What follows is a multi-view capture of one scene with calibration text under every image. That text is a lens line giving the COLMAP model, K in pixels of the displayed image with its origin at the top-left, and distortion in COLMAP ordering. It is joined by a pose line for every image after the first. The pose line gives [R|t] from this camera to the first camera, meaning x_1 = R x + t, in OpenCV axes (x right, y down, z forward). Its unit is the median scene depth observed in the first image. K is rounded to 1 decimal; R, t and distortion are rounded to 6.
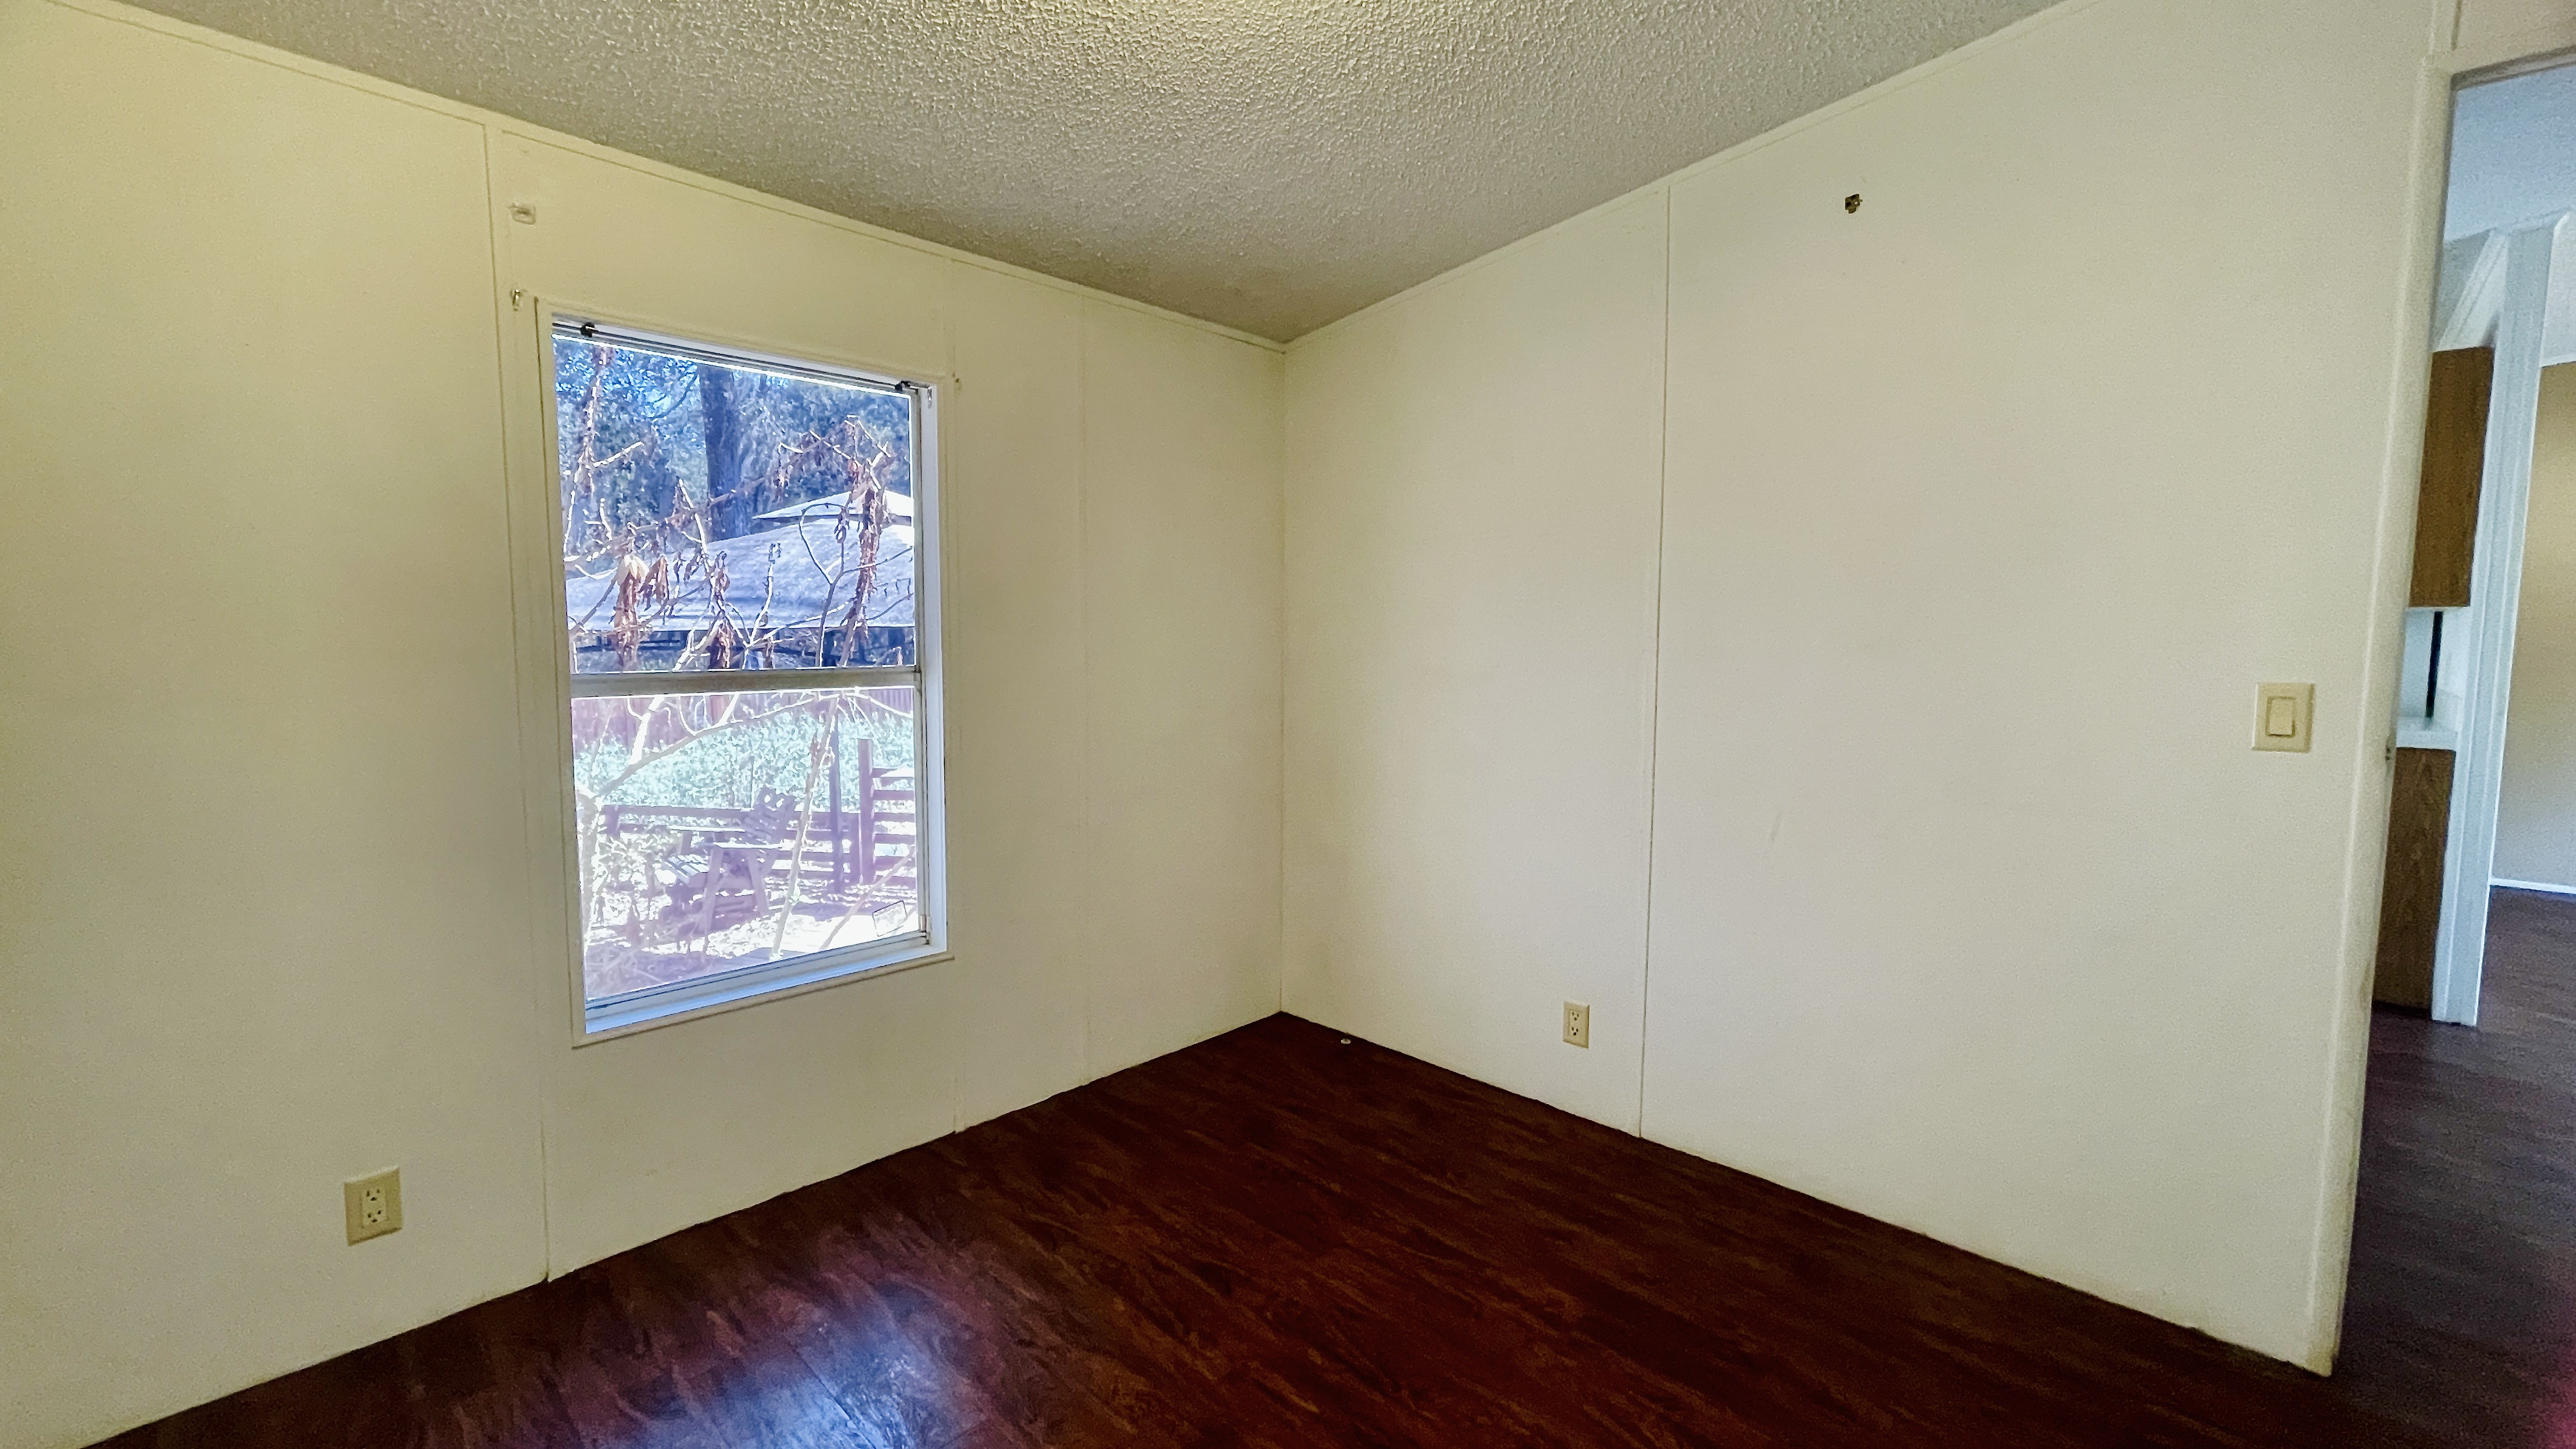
lens RADIAL K [[1036.7, 0, 1283.2], [0, 1036.7, 711.3], [0, 0, 1]] dist [-0.001497, -0.000239]
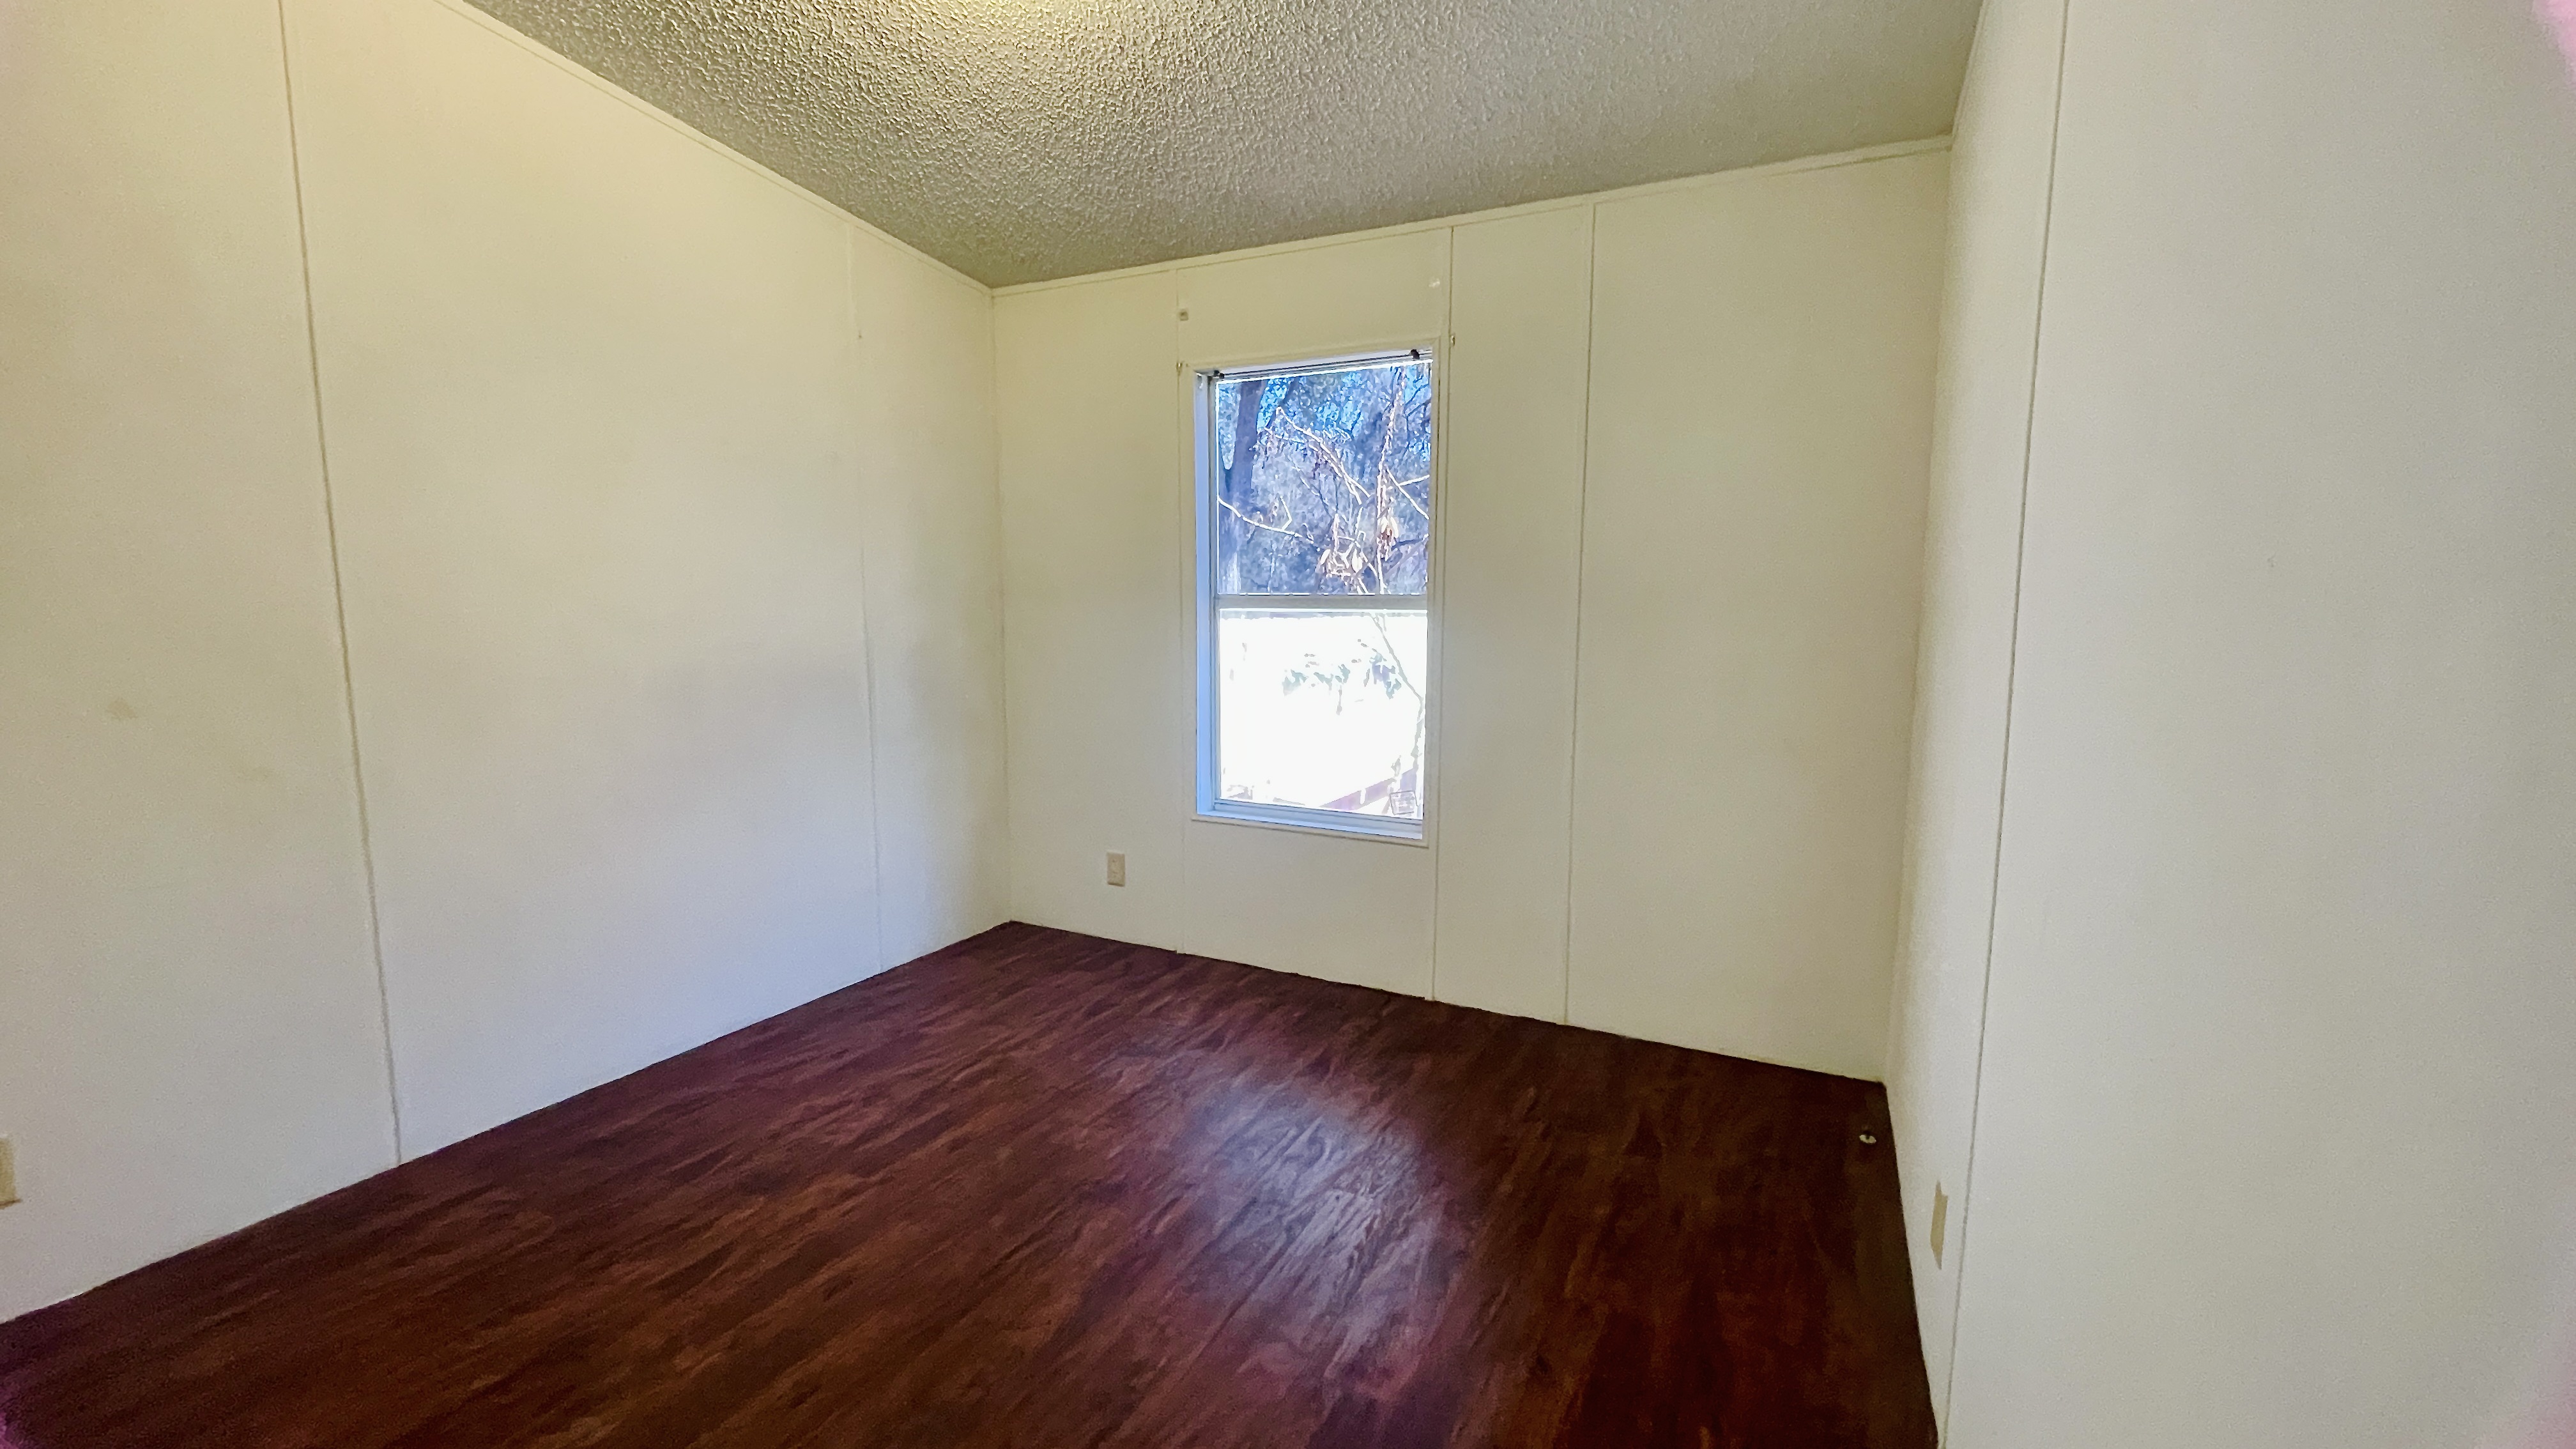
lens RADIAL K [[1034.4, 0, 1297.8], [0, 1034.4, 716.9], [0, 0, 1]] dist [-0.004119, -0.000306]
pose [[0.312341, 0.106858, -0.943941, 0.759281], [-0.076748, 0.993244, 0.087044, 0.003895], [0.946865, 0.045259, 0.318432, 0.530891]]
